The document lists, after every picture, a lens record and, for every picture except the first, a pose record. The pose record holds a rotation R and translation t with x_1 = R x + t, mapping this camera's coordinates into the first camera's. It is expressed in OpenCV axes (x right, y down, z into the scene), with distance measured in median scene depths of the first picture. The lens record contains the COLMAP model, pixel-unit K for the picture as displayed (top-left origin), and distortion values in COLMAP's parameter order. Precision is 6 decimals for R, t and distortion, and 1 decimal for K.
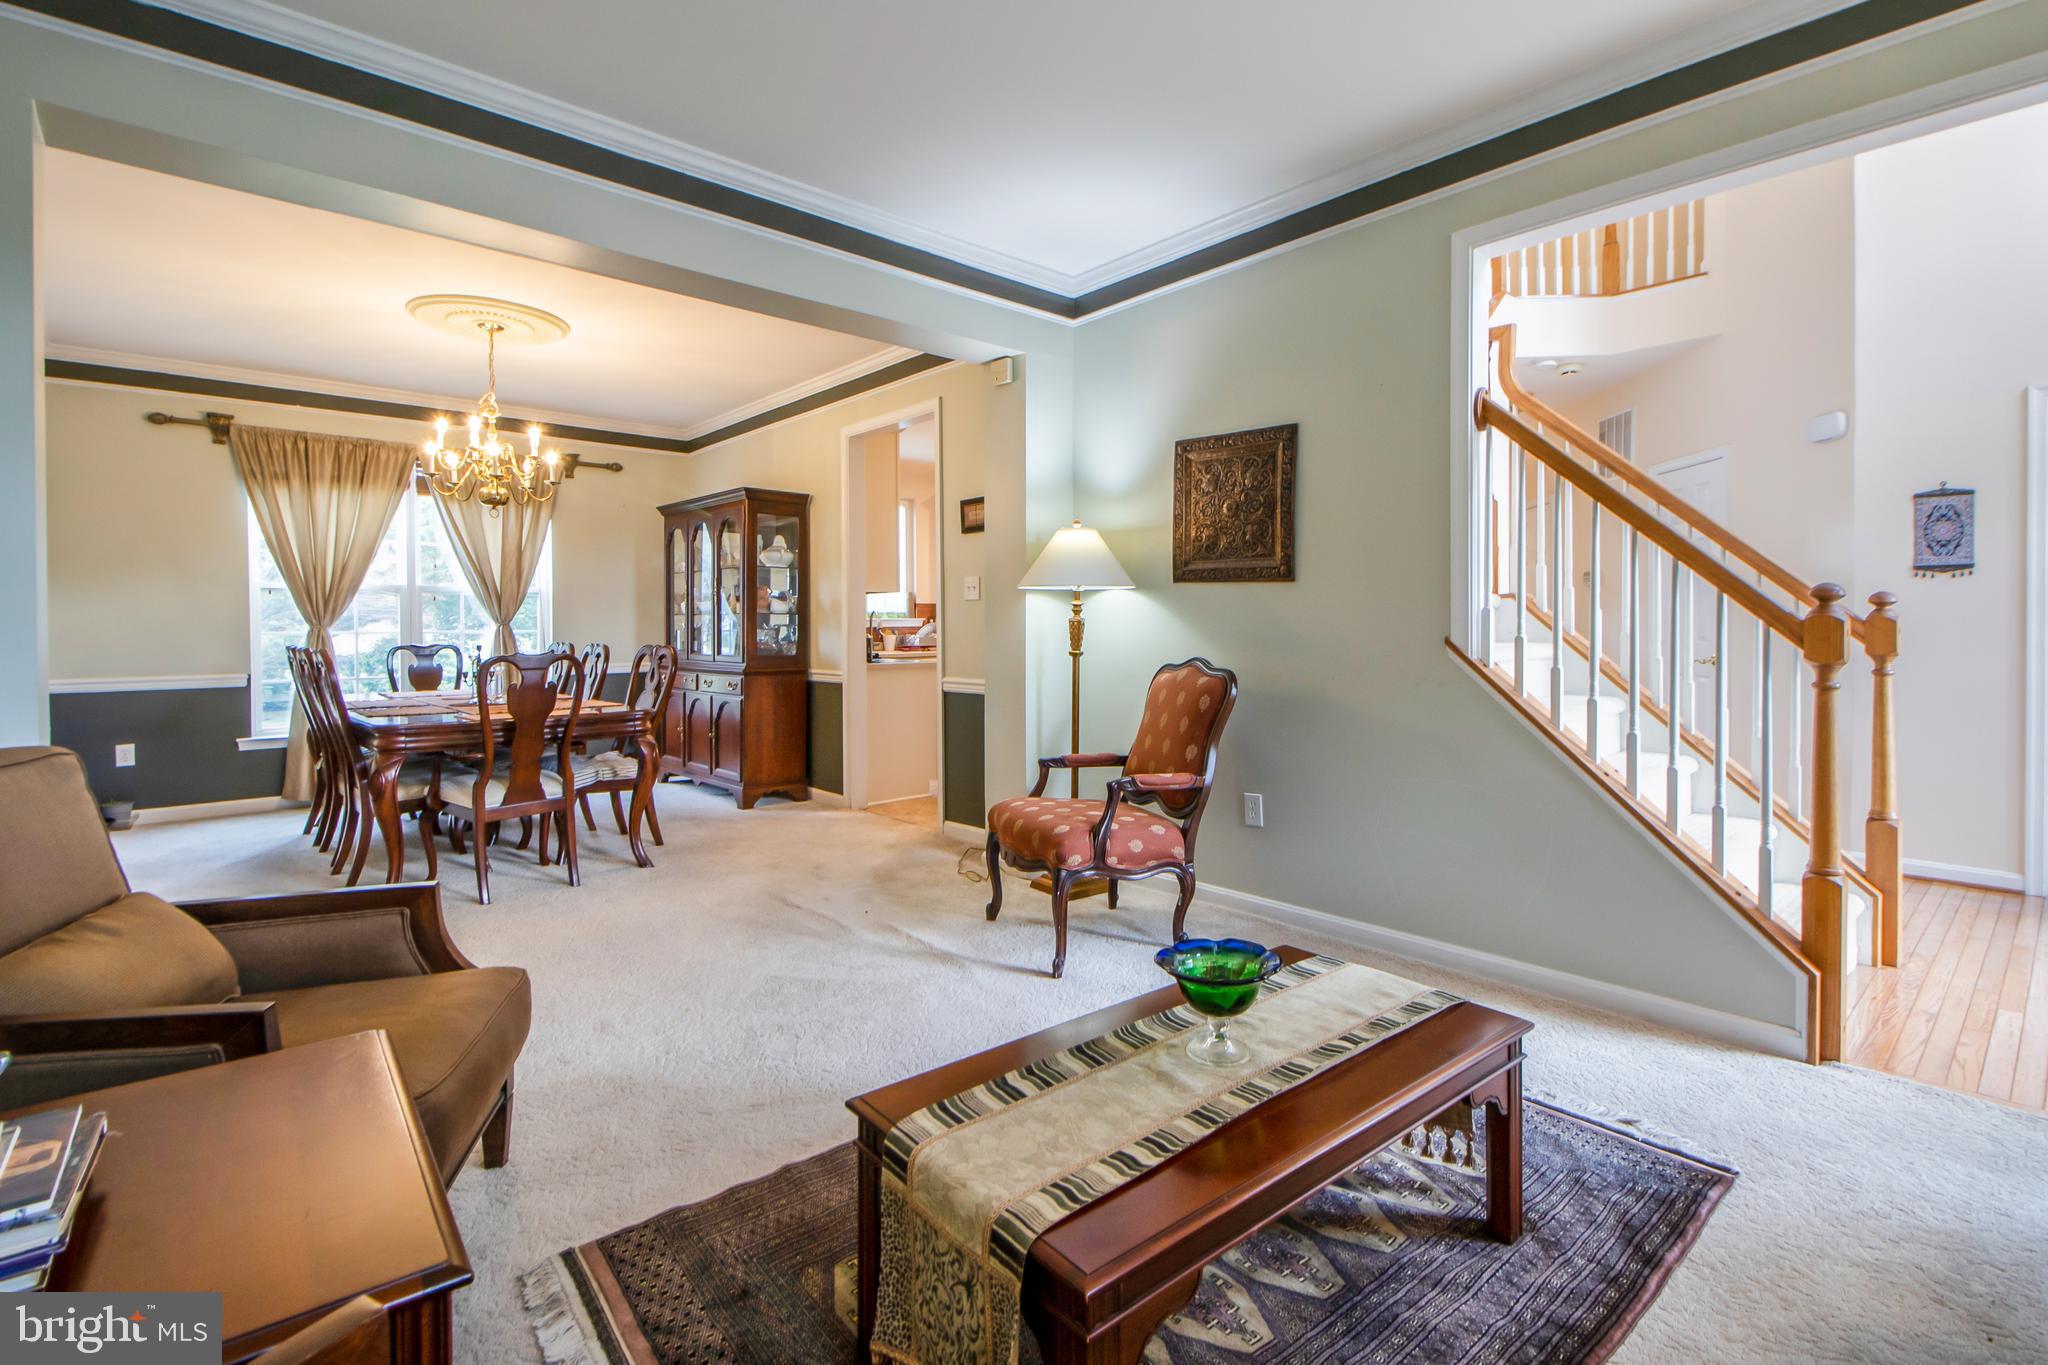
lens RADIAL K [[942.9, 0, 1058.4], [0, 942.9, 630.7], [0, 0, 1]] dist [0.003824, -0.005803]
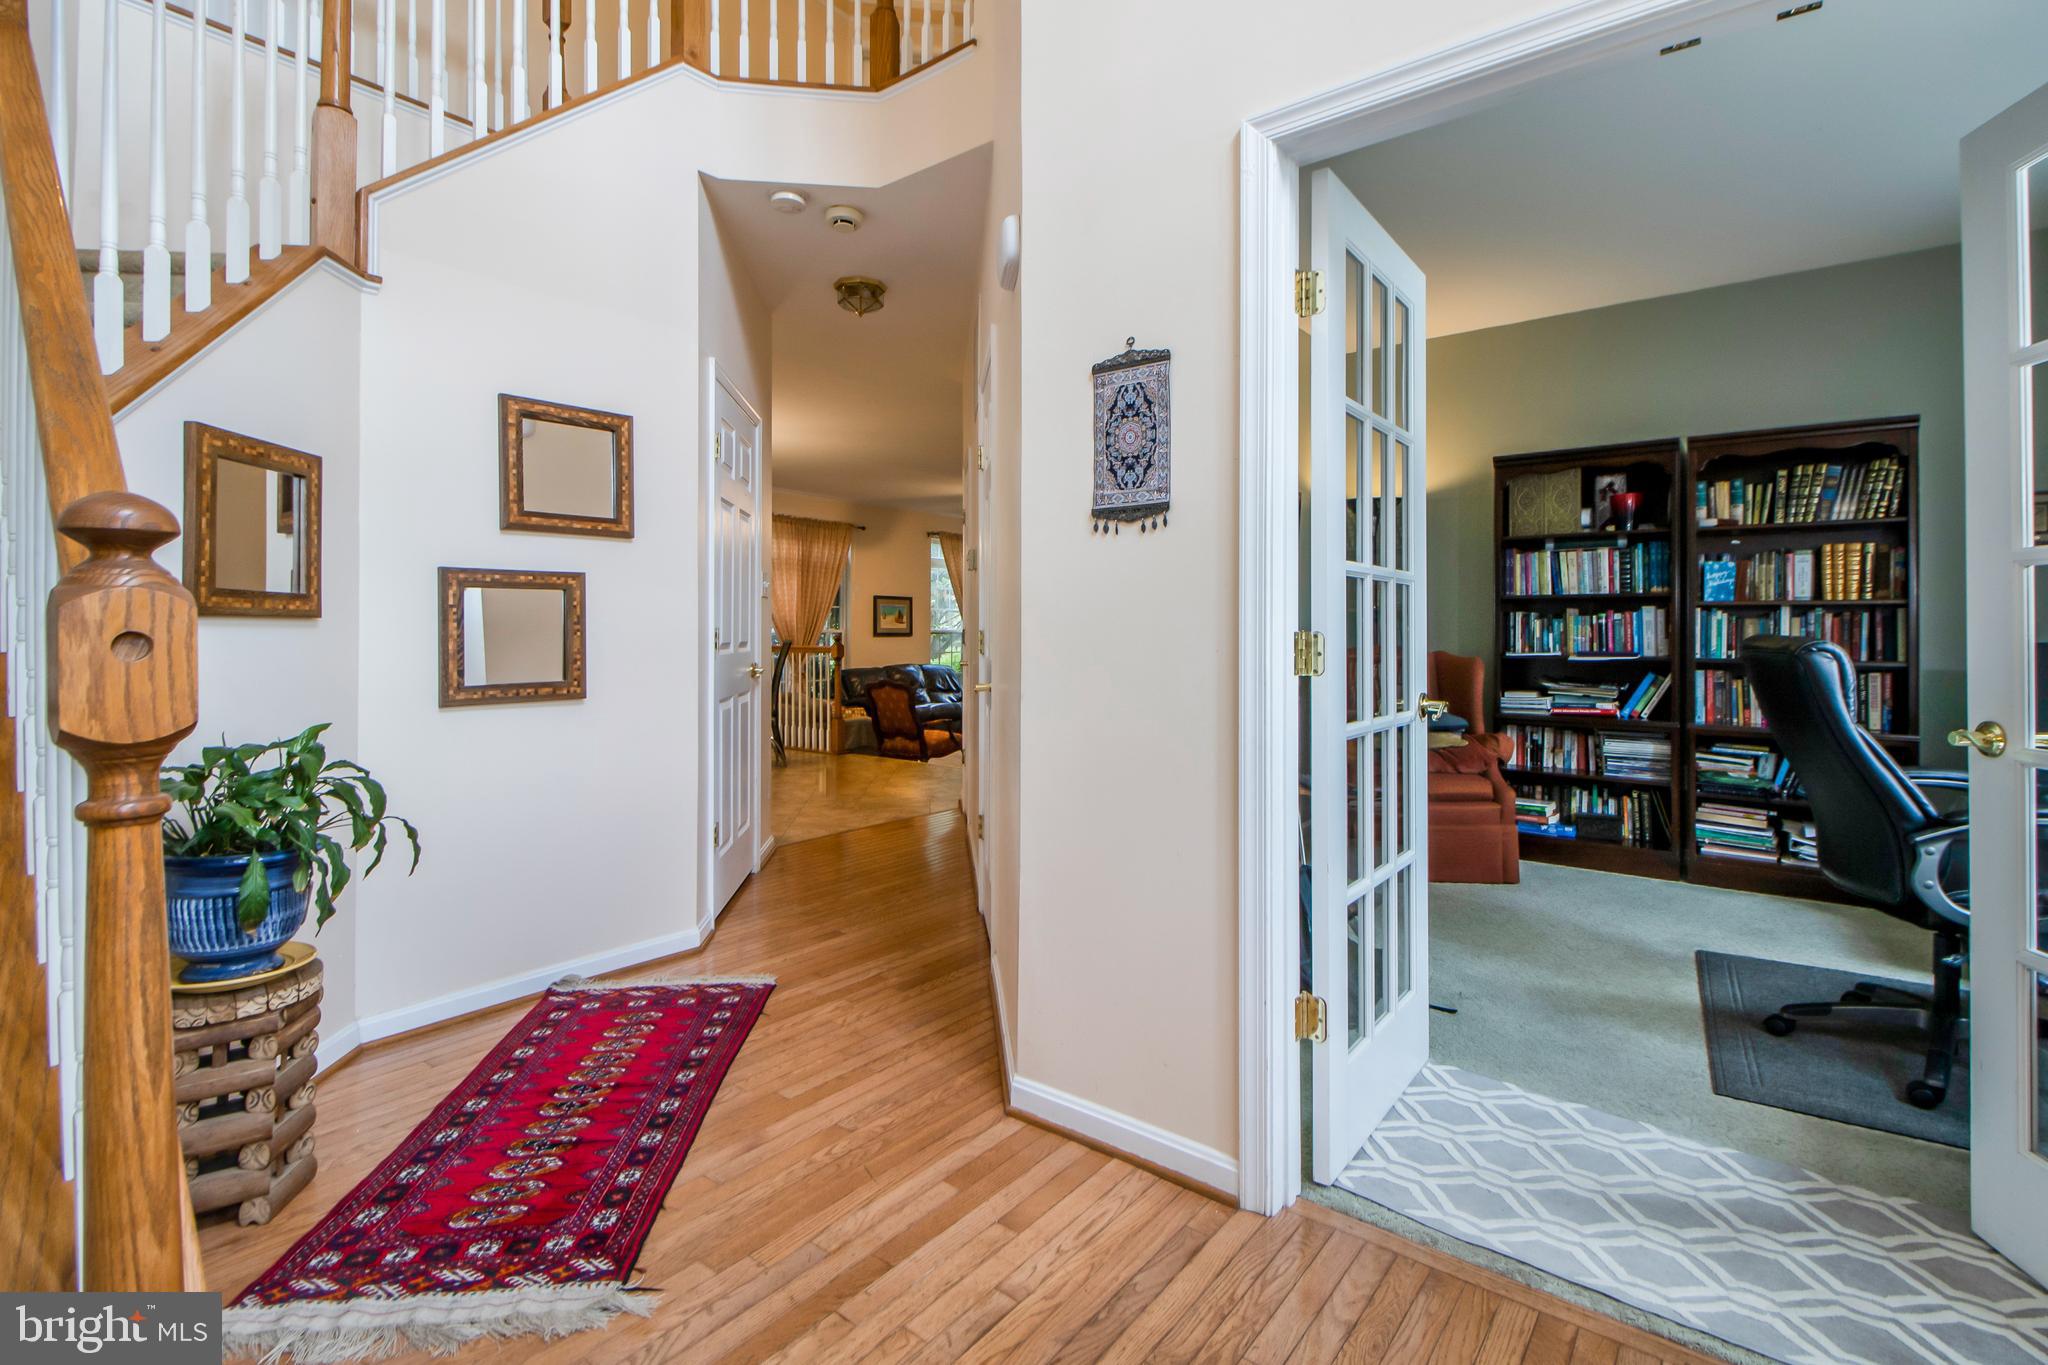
lens RADIAL K [[942.9, 0, 1027.4], [0, 942.9, 620.7], [0, 0, 1]] dist [0.003824, -0.005803]
pose [[0.984214, 0.003885, 0.176941, 0.793178], [-0.002558, 0.999967, -0.007727, -0.006532], [-0.176966, 0.007153, 0.984191, 0.521646]]
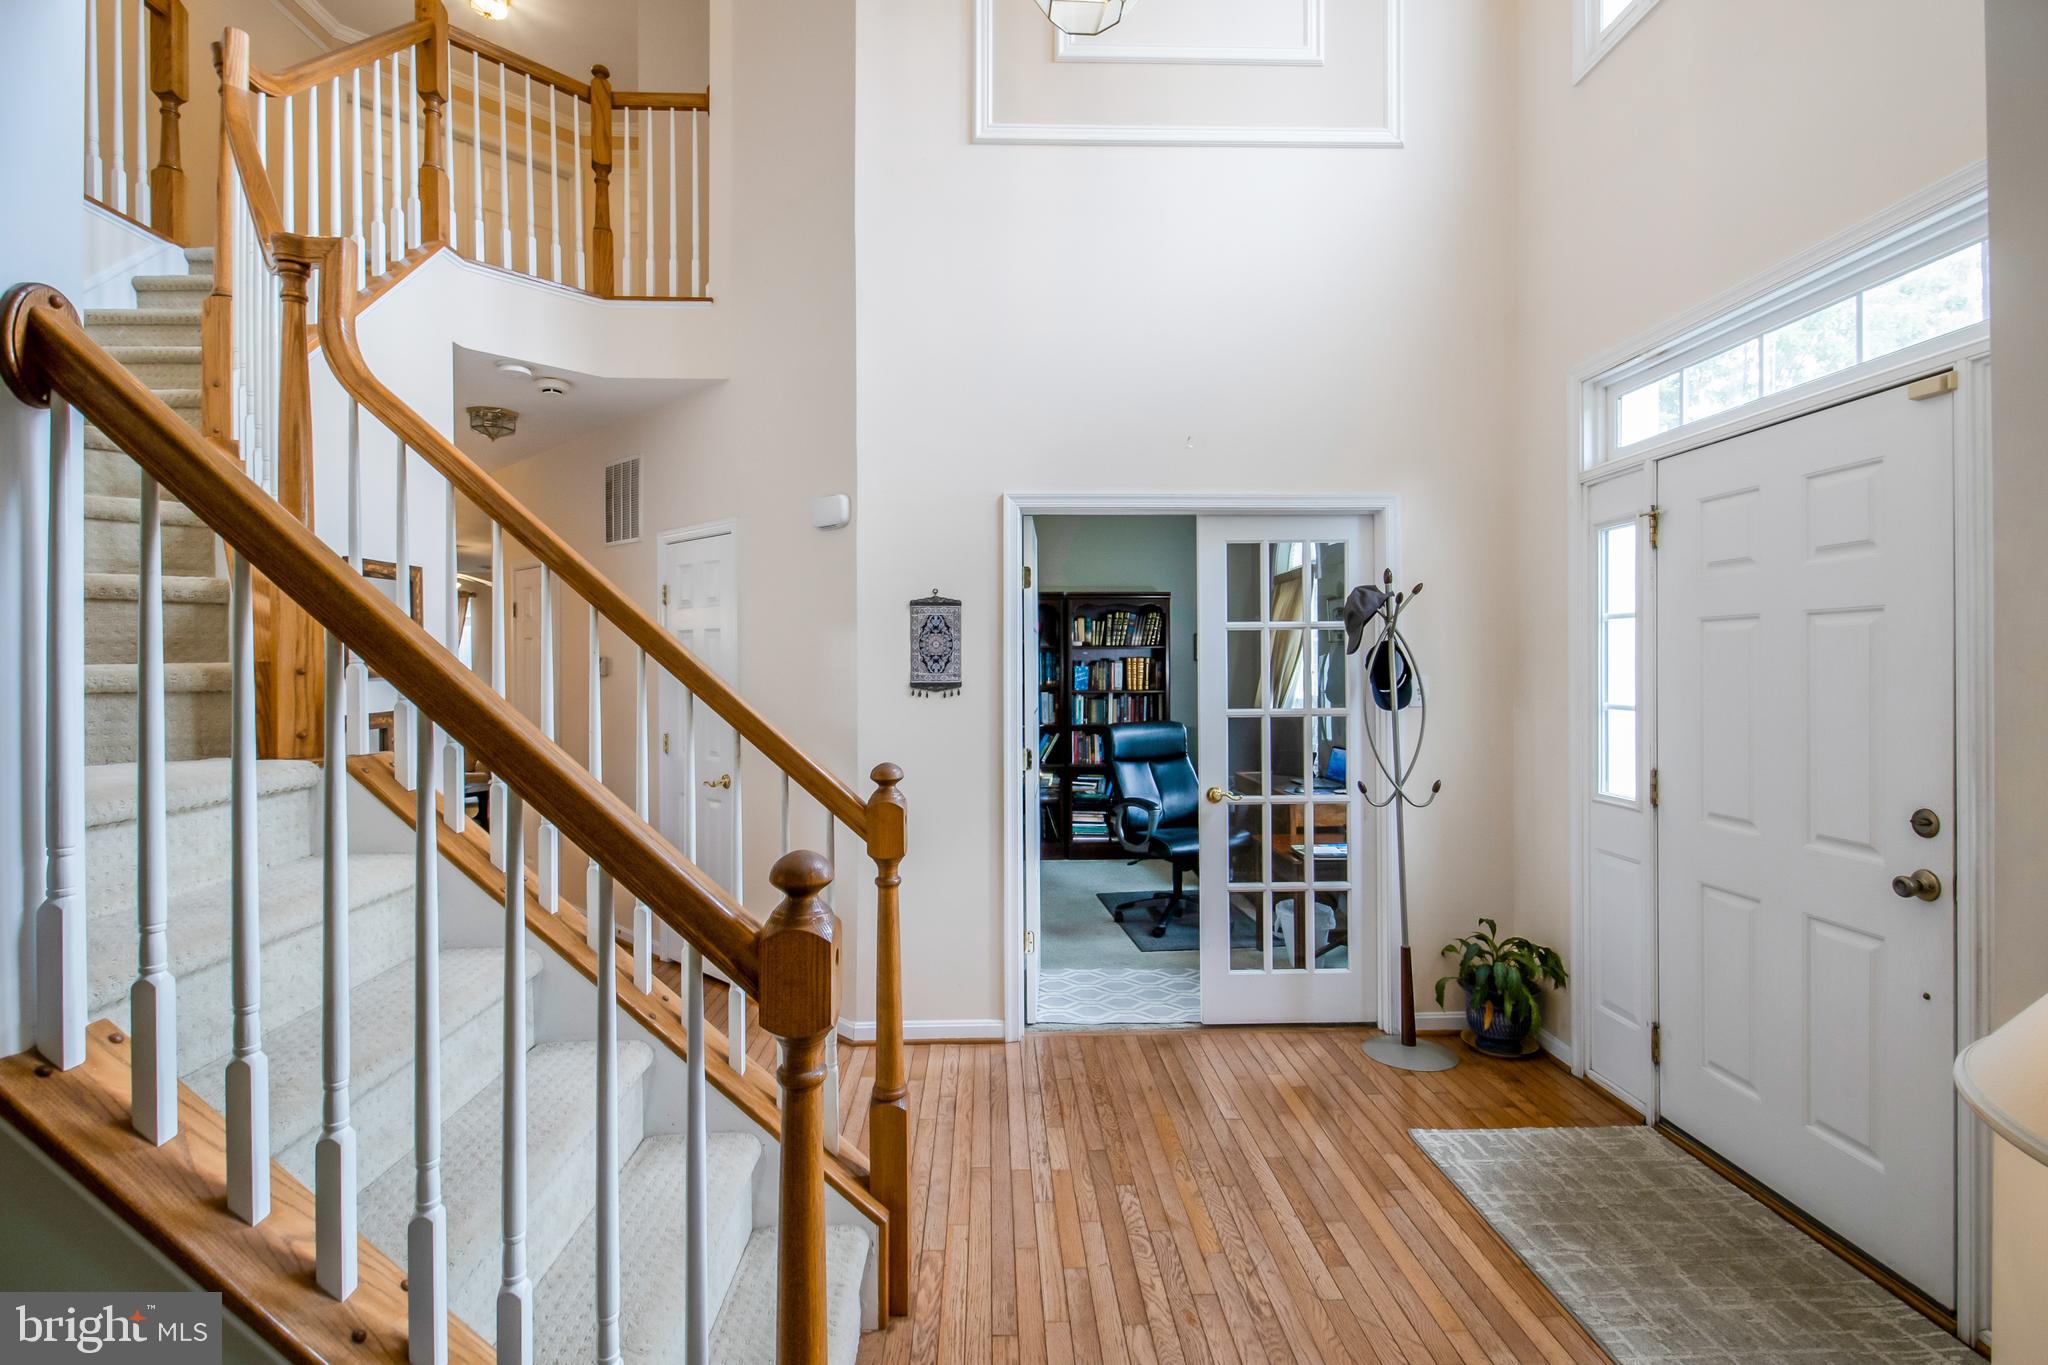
lens RADIAL K [[942.9, 0, 1027.9], [0, 942.9, 666.9], [0, 0, 1]] dist [0.003824, -0.005803]
pose [[0.640858, -0.004298, 0.767648, 0.311489], [0.006093, 0.999981, 0.000512, -0.084168], [-0.767636, 0.004349, 0.640872, 0.361796]]
